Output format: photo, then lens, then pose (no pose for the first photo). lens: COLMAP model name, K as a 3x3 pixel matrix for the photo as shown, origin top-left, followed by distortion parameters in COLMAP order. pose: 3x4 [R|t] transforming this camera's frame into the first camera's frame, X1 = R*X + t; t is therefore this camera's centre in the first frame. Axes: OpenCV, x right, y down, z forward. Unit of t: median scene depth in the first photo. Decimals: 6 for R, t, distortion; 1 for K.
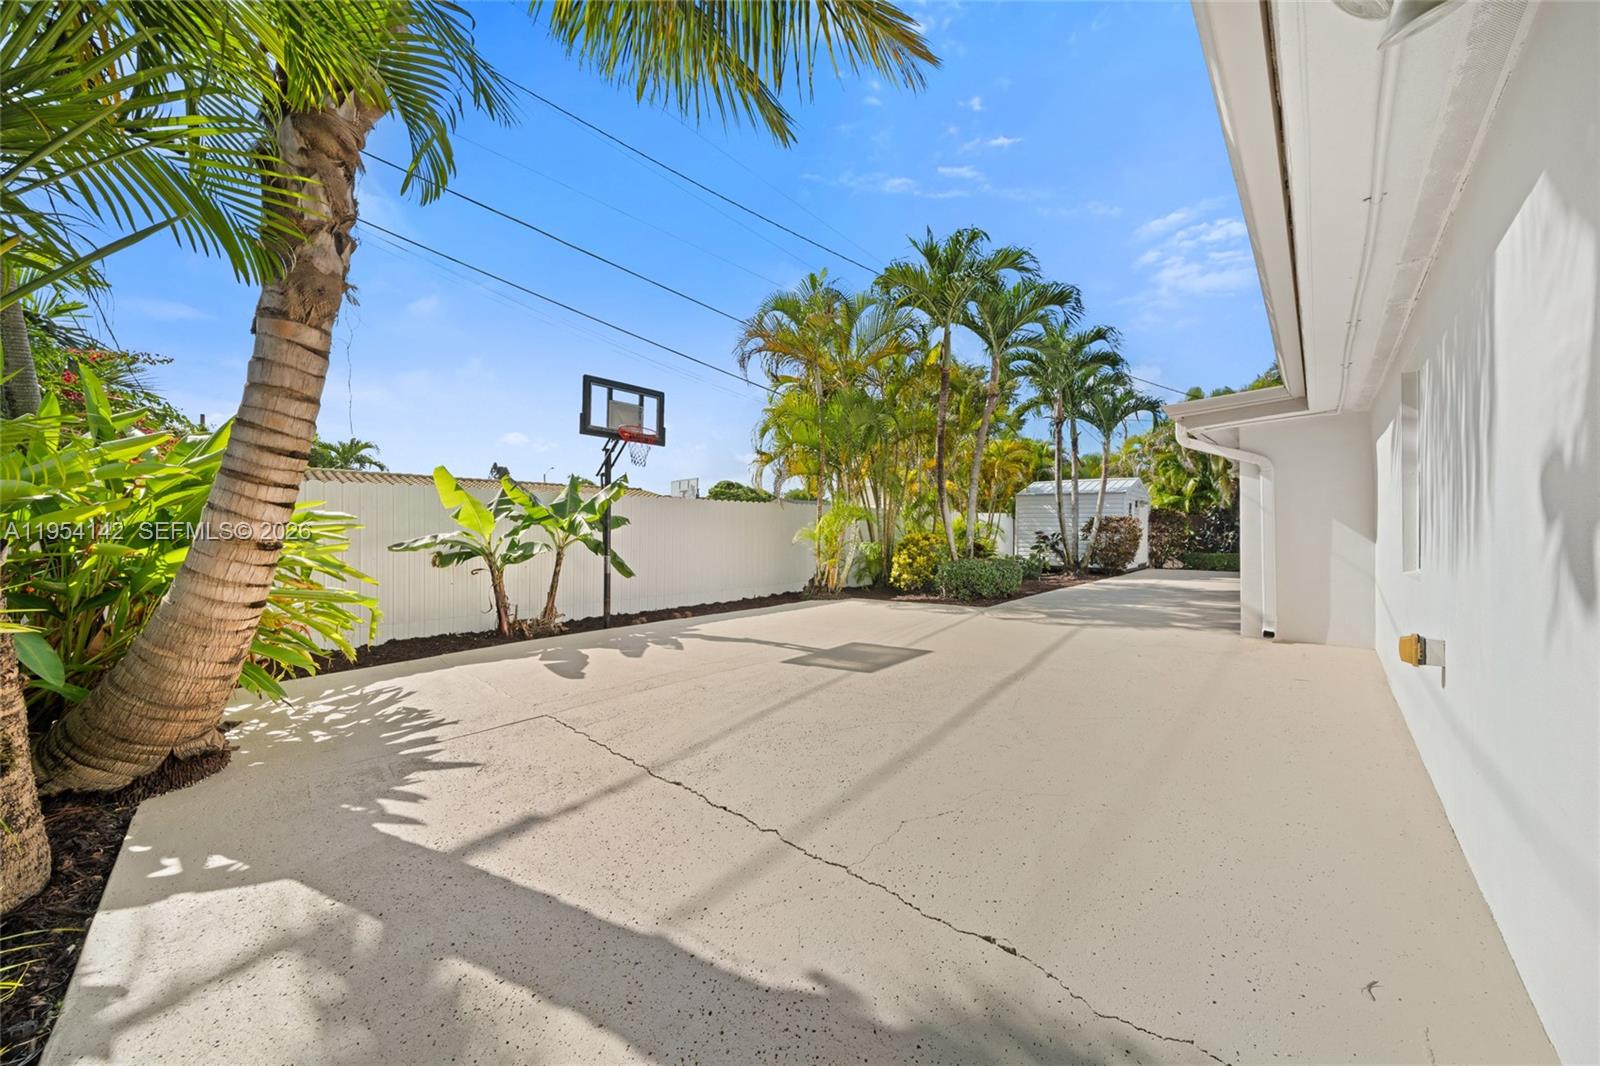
lens RADIAL K [[545.9, 0, 800.0], [0, 545.9, 533.0], [0, 0, 1]] dist [-0.004468, 0.000060]
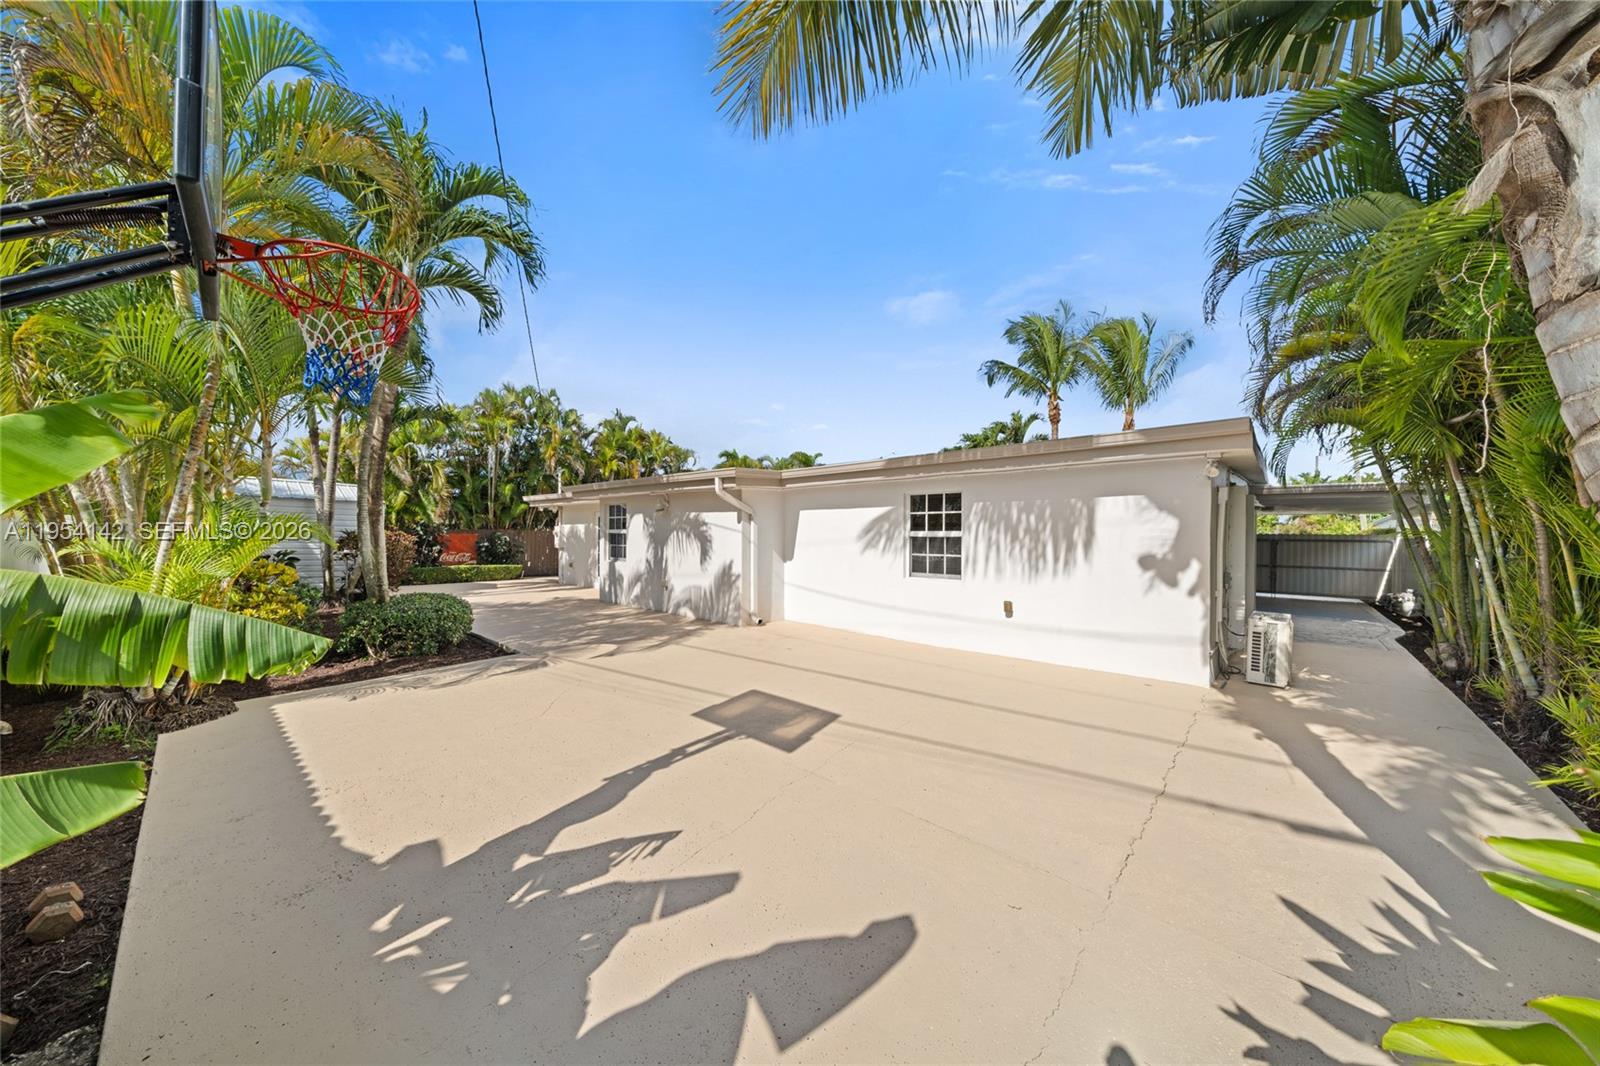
lens RADIAL K [[545.9, 0, 800.0], [0, 545.9, 533.0], [0, 0, 1]] dist [-0.004468, 0.000060]
pose [[-0.030452, 0.006262, 0.999517, -0.763298], [-0.004913, 0.999967, -0.006414, -0.065898], [-0.999524, -0.005106, -0.030420, 0.967585]]
